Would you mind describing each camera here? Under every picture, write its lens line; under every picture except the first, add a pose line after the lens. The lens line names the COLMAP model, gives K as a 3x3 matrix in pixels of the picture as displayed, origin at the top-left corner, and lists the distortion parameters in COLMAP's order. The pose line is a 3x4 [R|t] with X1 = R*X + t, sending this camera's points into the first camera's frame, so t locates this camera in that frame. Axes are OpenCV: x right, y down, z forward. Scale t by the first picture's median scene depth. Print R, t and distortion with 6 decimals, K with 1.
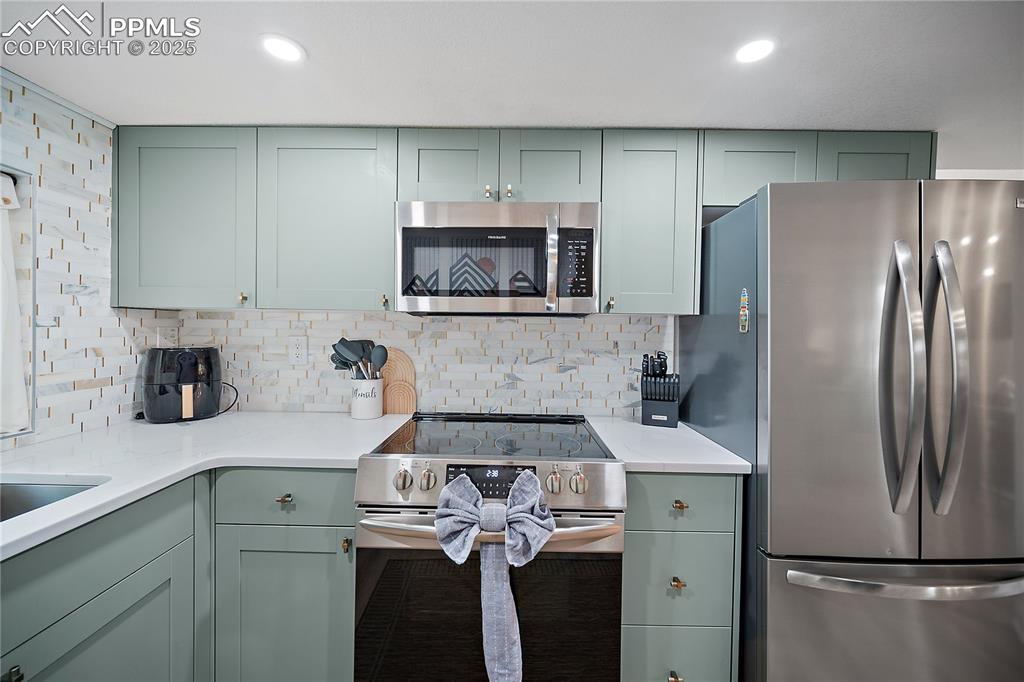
lens RADIAL K [[417.5, 0, 511.3], [0, 417.5, 326.6], [0, 0, 1]] dist [-0.000881, -0.000042]
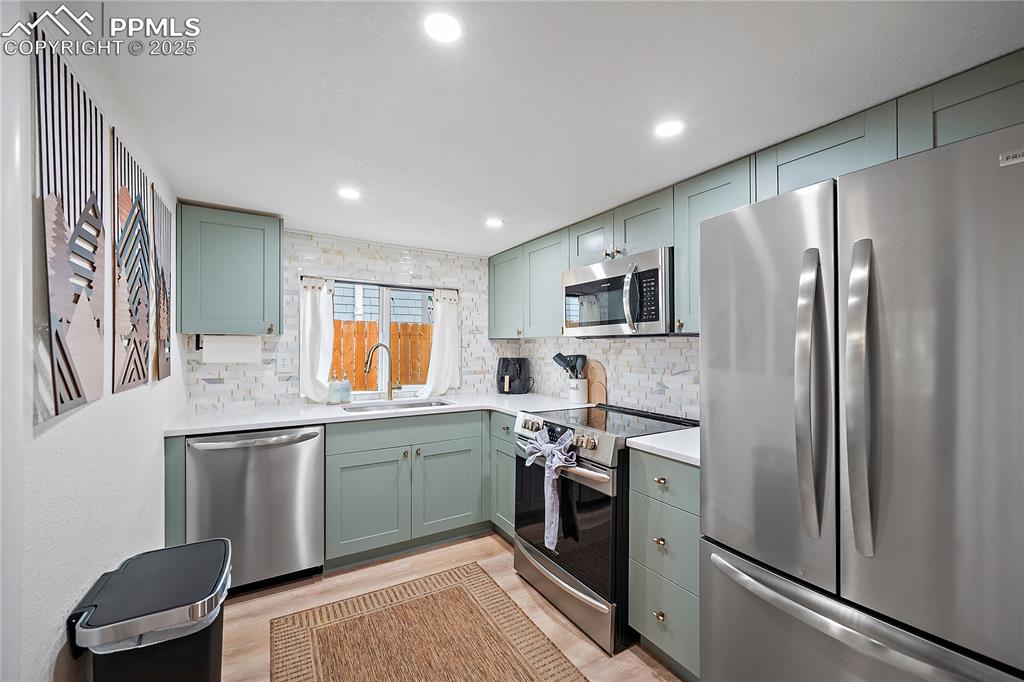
lens RADIAL K [[405.7, 0, 512.0], [0, 405.7, 341.0], [0, 0, 1]] dist [-0.000413, -0.000038]
pose [[0.530317, -0.022564, -0.847499, 0.947854], [0.004610, 0.999708, -0.023732, 0.017168], [0.847787, 0.008678, 0.530266, -0.045878]]
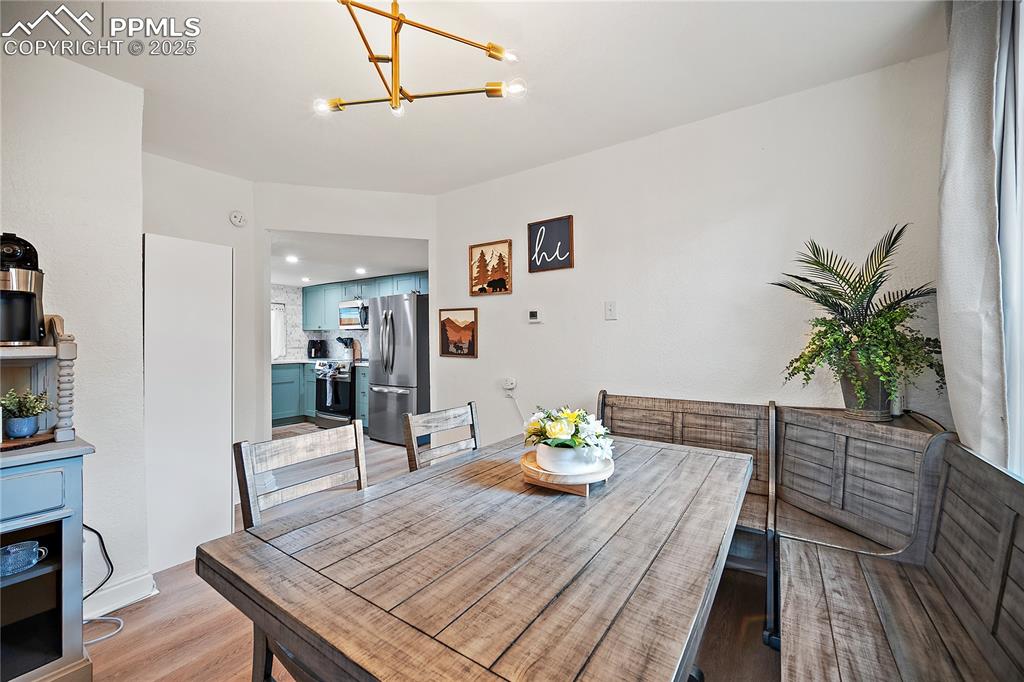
lens RADIAL K [[405.7, 0, 512.0], [0, 405.7, 341.0], [0, 0, 1]] dist [-0.000413, -0.000038]
pose [[0.832161, -0.010492, -0.554435, 3.061311], [0.009292, 0.999944, -0.004976, 0.102727], [0.554457, -0.001011, 0.832212, -1.232810]]
